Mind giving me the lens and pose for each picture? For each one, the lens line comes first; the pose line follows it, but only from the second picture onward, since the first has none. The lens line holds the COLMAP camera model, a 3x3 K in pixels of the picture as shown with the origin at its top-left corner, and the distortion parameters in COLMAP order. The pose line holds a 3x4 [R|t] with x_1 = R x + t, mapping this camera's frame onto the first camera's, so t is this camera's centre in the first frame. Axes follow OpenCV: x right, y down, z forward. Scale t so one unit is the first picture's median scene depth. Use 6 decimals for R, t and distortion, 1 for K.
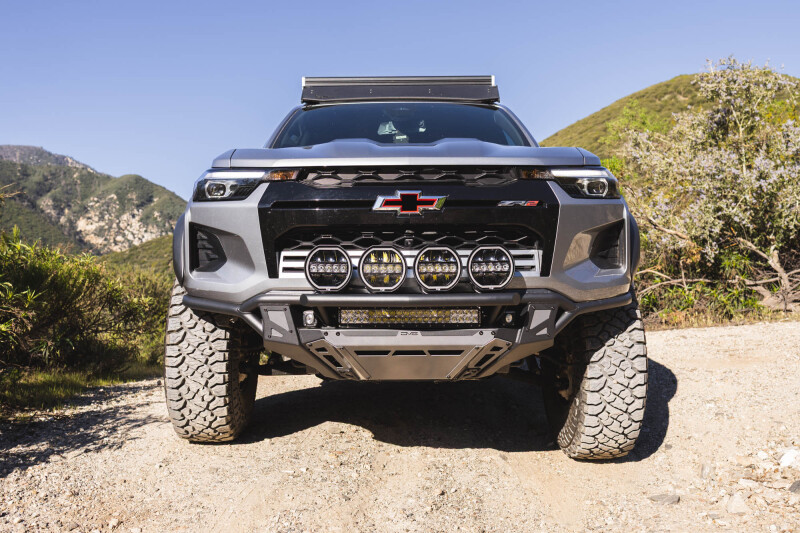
lens RADIAL K [[808.4, 0, 400.6], [0, 808.4, 261.4], [0, 0, 1]] dist [0.020981, 0.000000]
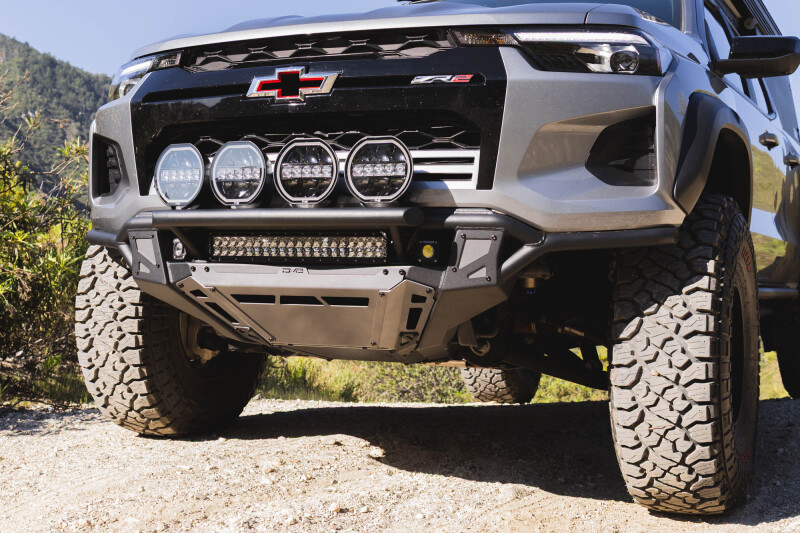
lens RADIAL K [[1223.8, 0, 368.8], [0, 1223.8, 207.3], [0, 0, 1]] dist [0.014582, 0.000000]
pose [[0.898921, -0.006275, -0.438066, 0.502274], [-0.029449, 0.996771, -0.074707, 0.104619], [0.437120, 0.080057, 0.895833, 0.065392]]
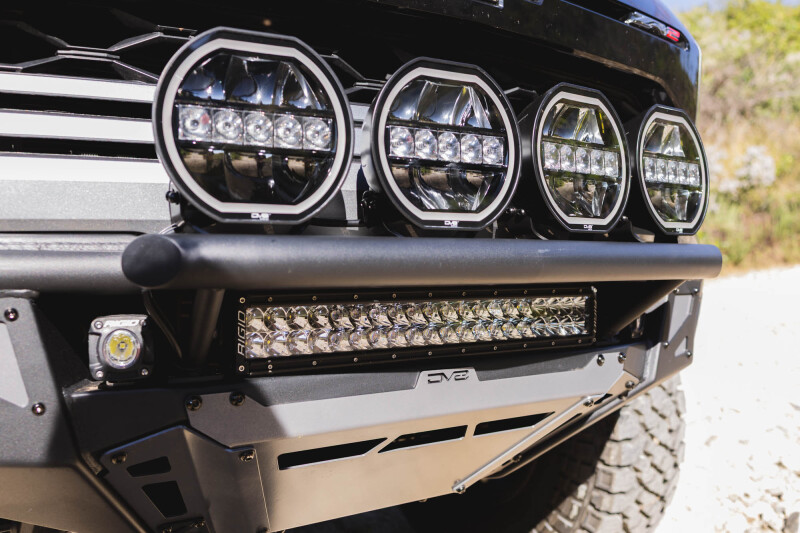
lens RADIAL K [[808.4, 0, 399.6], [0, 808.4, 266.6], [0, 0, 1]] dist [0.020981, 0.000000]
pose [[0.817879, -0.001833, 0.575387, -0.174271], [0.022455, 0.999335, -0.028736, 0.051282], [-0.574952, 0.036423, 0.817376, 0.702026]]
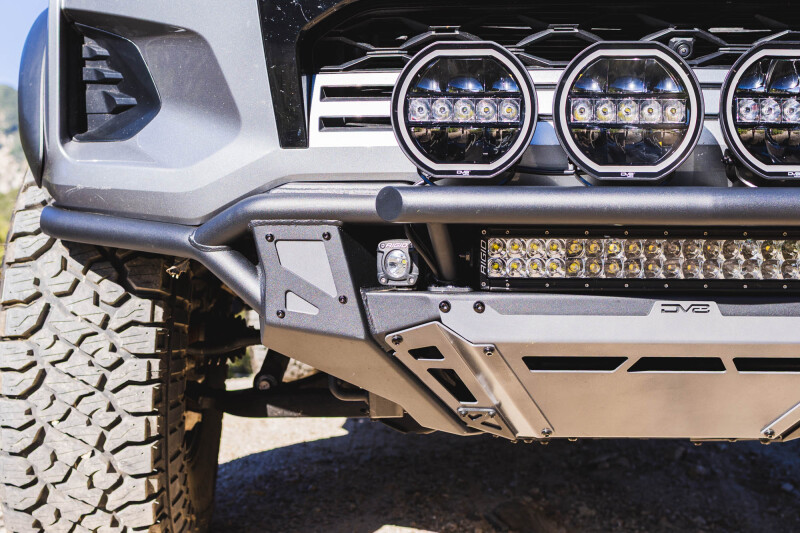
lens RADIAL K [[1253.9, 0, 399.6], [0, 1253.9, 176.7], [0, 0, 1]] dist [0.030237, 0.000000]
pose [[0.999958, 0.006466, -0.006571, -0.101487], [-0.006695, 0.999351, -0.035383, 0.049299], [0.006338, 0.035426, 0.999352, 0.428770]]
